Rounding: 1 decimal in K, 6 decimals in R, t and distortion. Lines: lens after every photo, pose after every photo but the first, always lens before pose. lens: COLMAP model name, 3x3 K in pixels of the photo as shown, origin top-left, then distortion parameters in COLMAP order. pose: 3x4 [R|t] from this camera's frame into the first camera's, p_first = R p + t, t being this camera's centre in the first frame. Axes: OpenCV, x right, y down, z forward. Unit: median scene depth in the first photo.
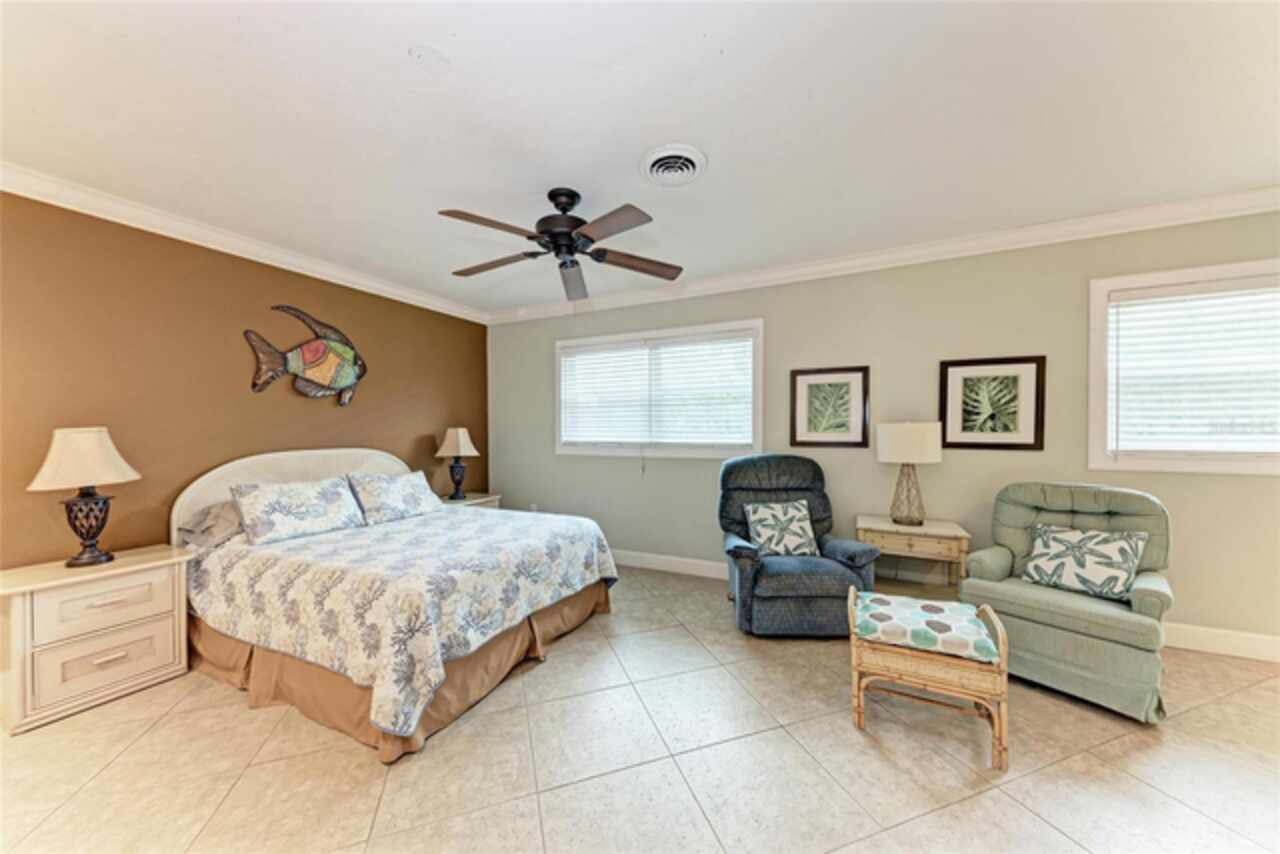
lens RADIAL K [[442.1, 0, 642.6], [0, 442.1, 433.3], [0, 0, 1]] dist [0.011672, -0.000214]
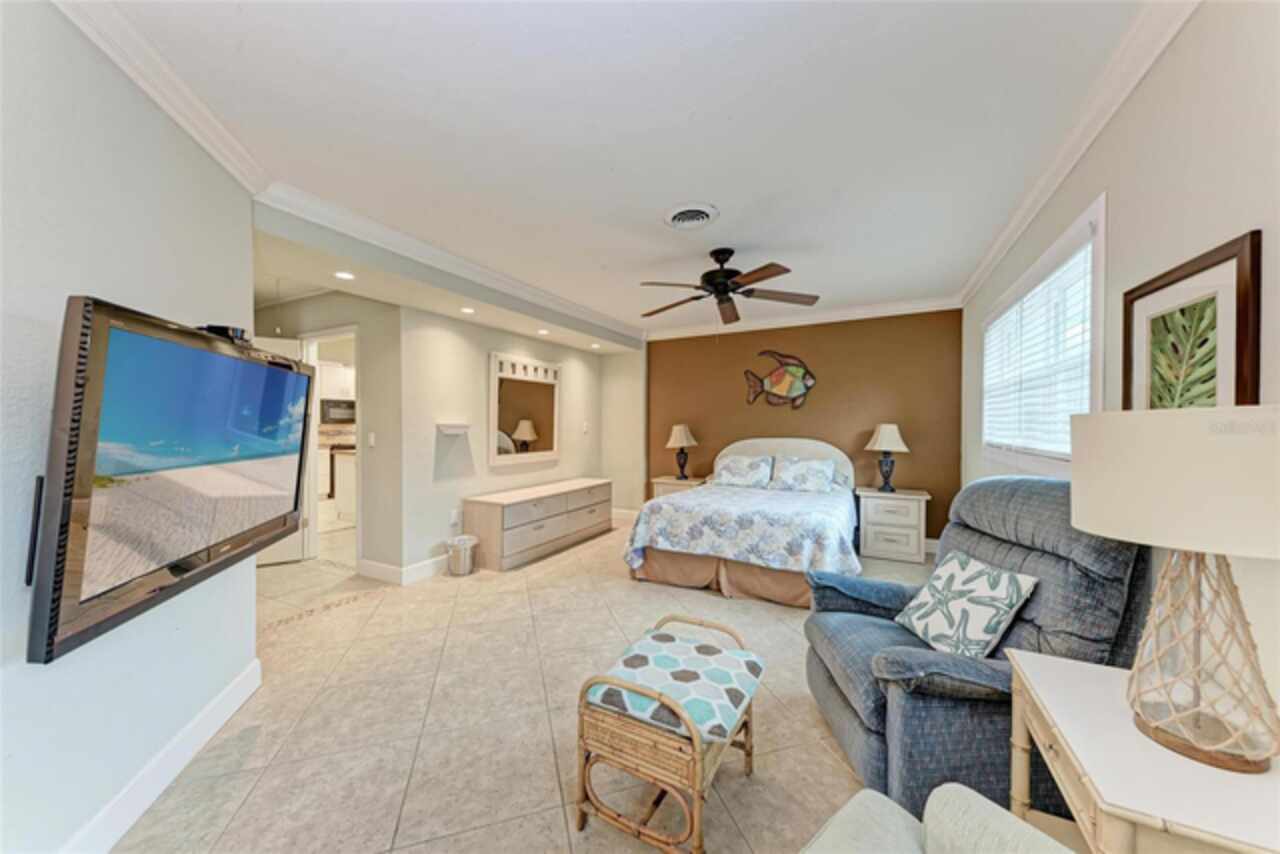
lens RADIAL K [[442.1, 0, 642.6], [0, 442.1, 433.3], [0, 0, 1]] dist [0.011672, -0.000214]
pose [[-0.029835, 0.022179, -0.999309, 0.891191], [-0.005162, 0.999737, 0.022342, -0.014120], [0.999542, 0.005825, -0.029713, 0.614508]]
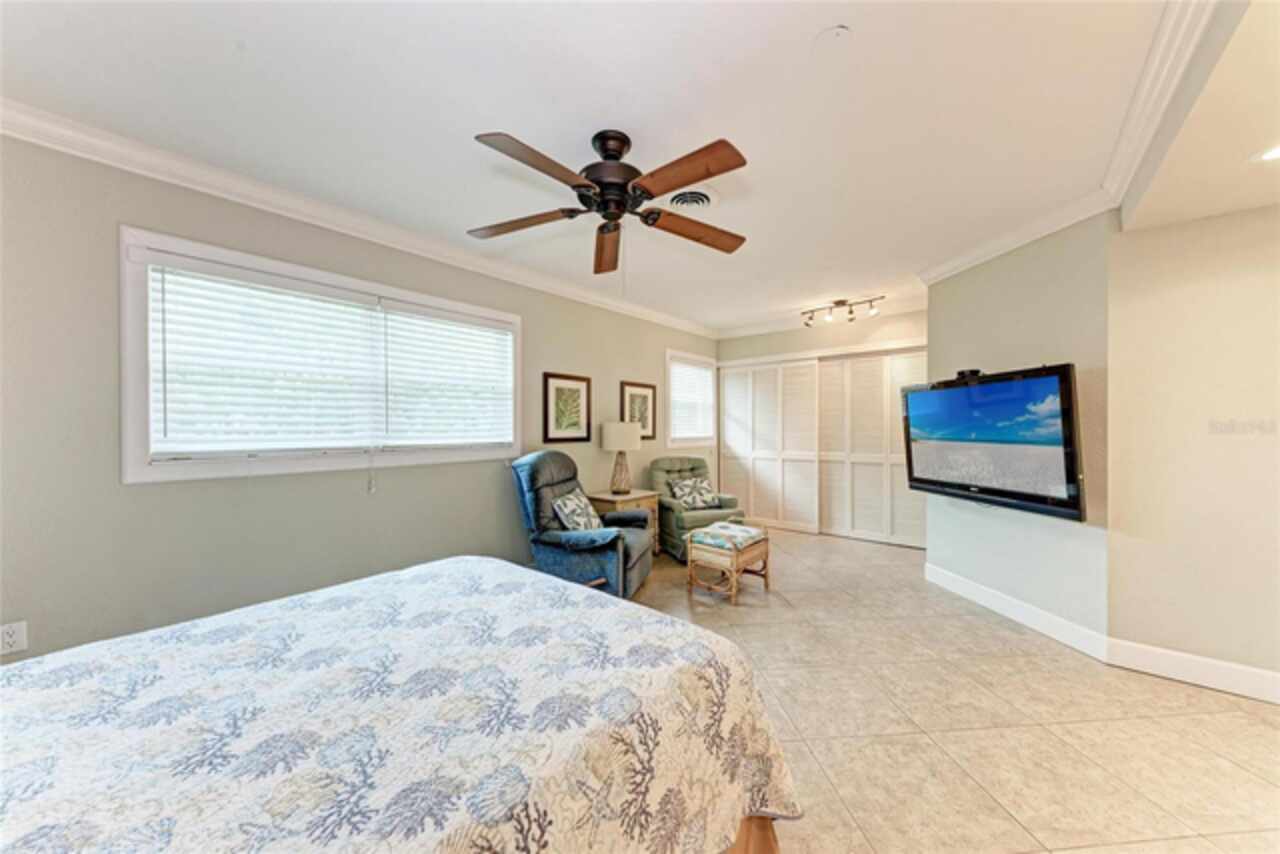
lens RADIAL K [[438.5, 0, 645.2], [0, 438.5, 437.4], [0, 0, 1]] dist [0.000004, -0.000059]
pose [[0.245787, -0.022590, 0.969061, -0.724669], [0.009256, 0.999738, 0.020957, -0.004577], [-0.969280, 0.003819, 0.245932, 0.565565]]
